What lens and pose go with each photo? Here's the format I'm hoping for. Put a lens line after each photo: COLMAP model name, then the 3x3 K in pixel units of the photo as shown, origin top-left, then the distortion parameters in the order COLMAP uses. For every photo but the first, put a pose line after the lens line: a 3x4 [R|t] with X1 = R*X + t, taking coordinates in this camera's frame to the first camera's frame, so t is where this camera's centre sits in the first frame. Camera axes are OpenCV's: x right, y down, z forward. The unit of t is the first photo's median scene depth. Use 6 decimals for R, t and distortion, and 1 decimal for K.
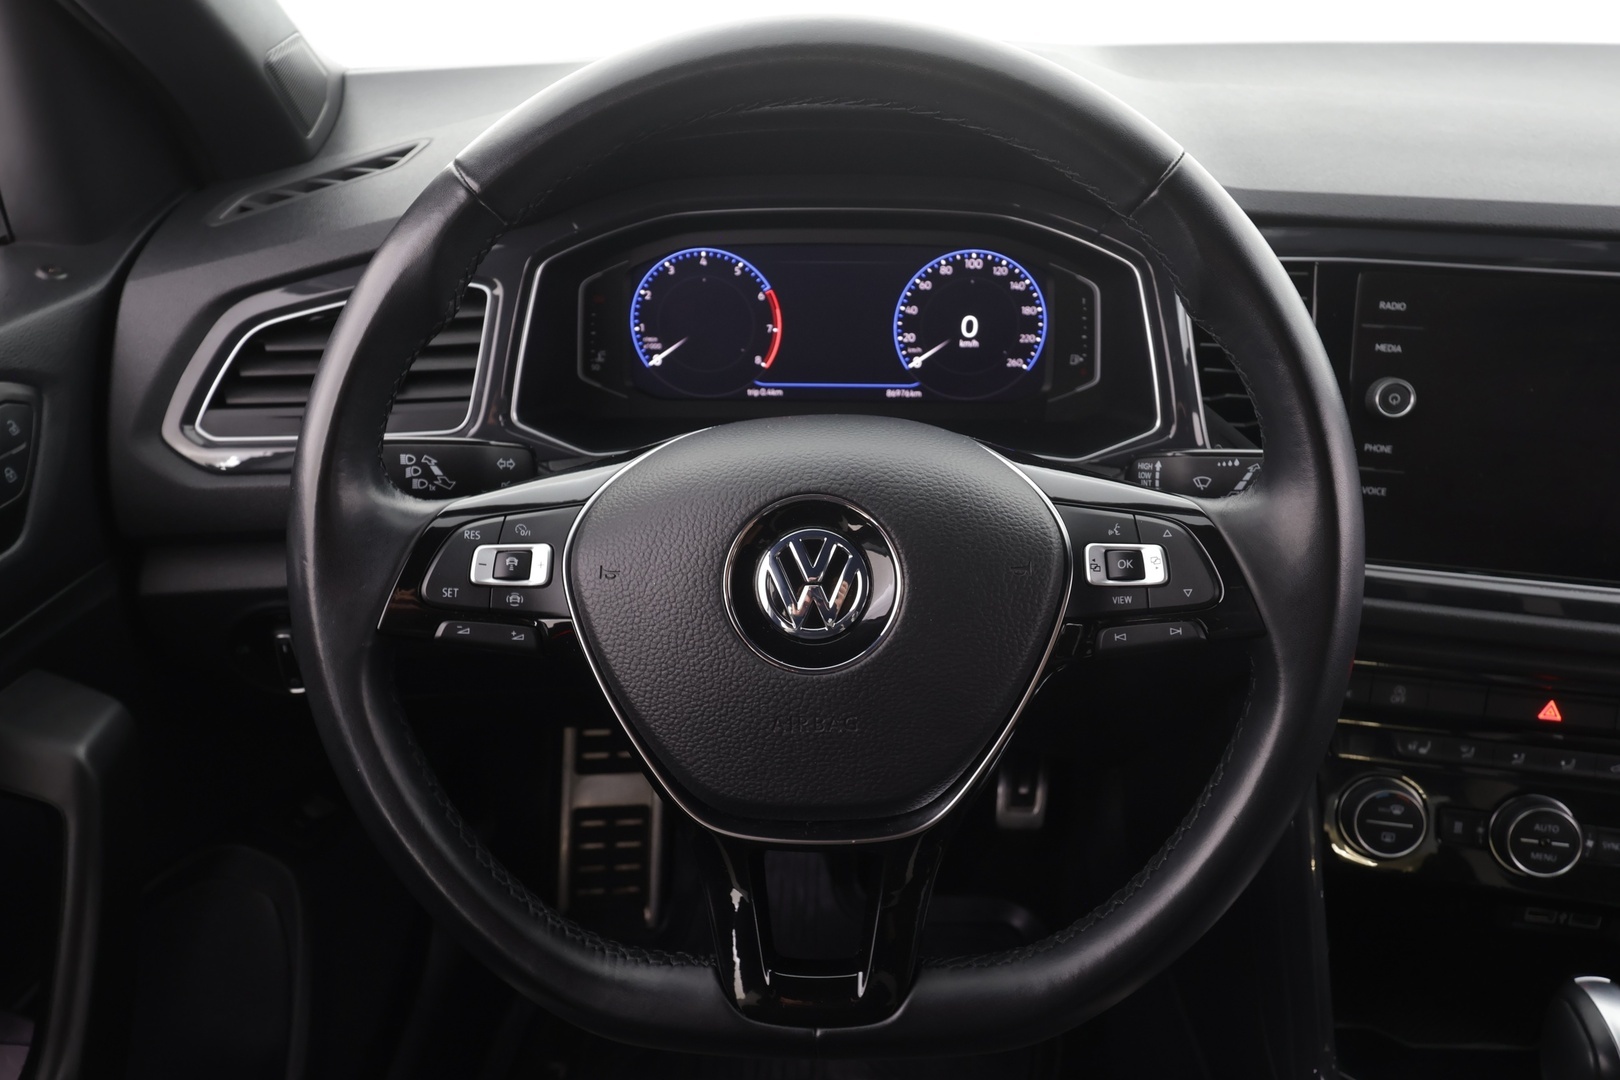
lens RADIAL K [[1150.5, 0, 810.0], [0, 1150.5, 540.0], [0, 0, 1]] dist [-0.001160, -0.003969]
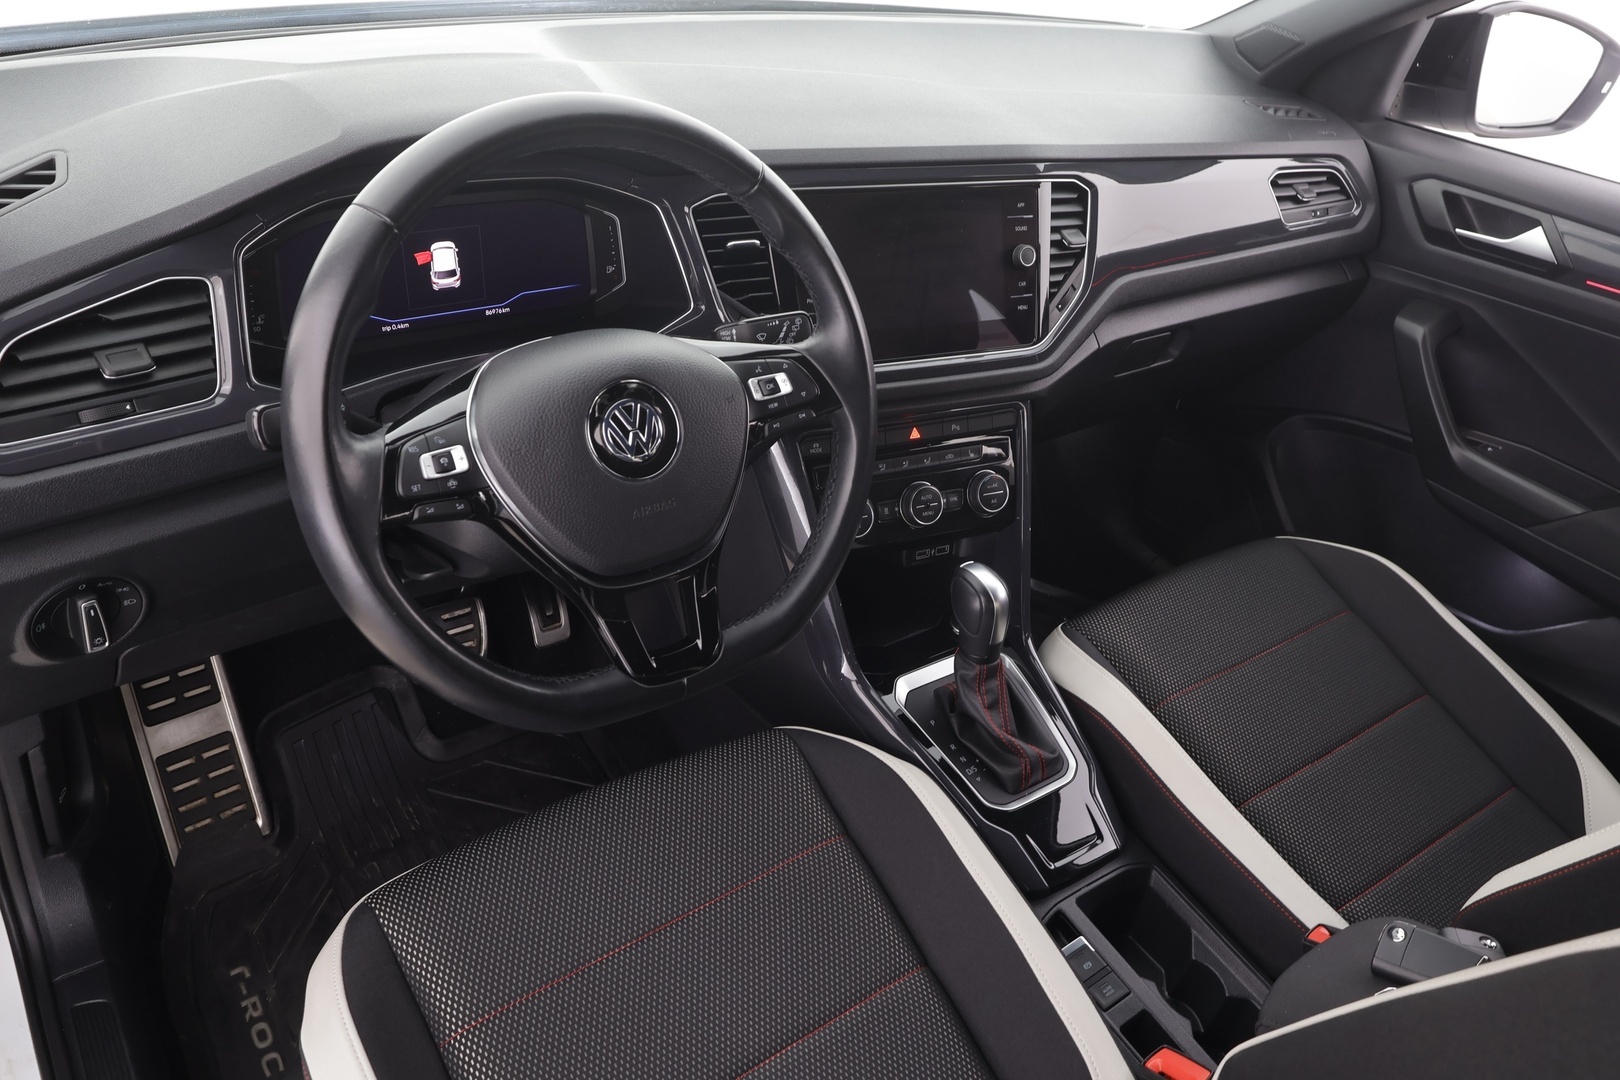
lens RADIAL K [[1202.3, 0, 810.0], [0, 1202.3, 540.0], [0, 0, 1]] dist [-0.005676, -0.001346]
pose [[0.788859, -0.259924, 0.556902, -0.583812], [0.201095, 0.965447, 0.165751, -0.034156], [-0.580742, -0.018764, 0.813871, -0.438653]]
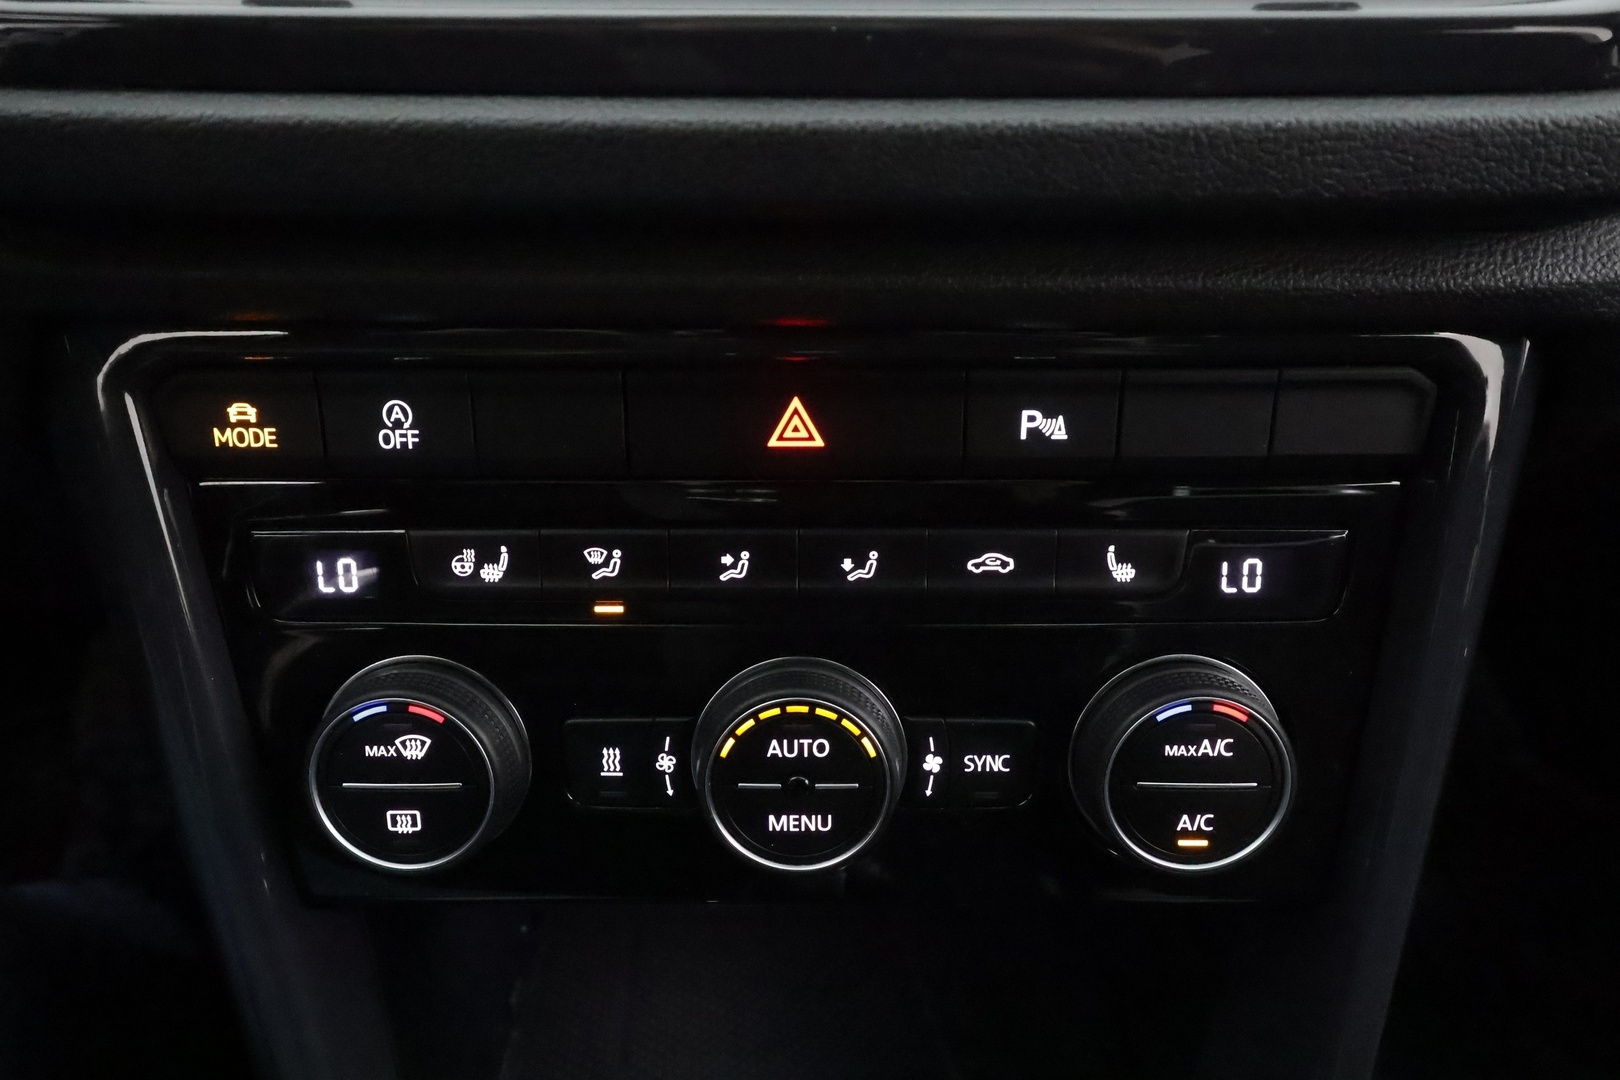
lens RADIAL K [[1164.7, 0, 810.0], [0, 1164.7, 540.0], [0, 0, 1]] dist [-0.000373, -0.000114]
pose [[0.983656, -0.119187, 0.134966, 0.619551], [0.093272, 0.978440, 0.184272, 0.122488], [-0.154019, -0.168671, 0.973565, 0.670864]]
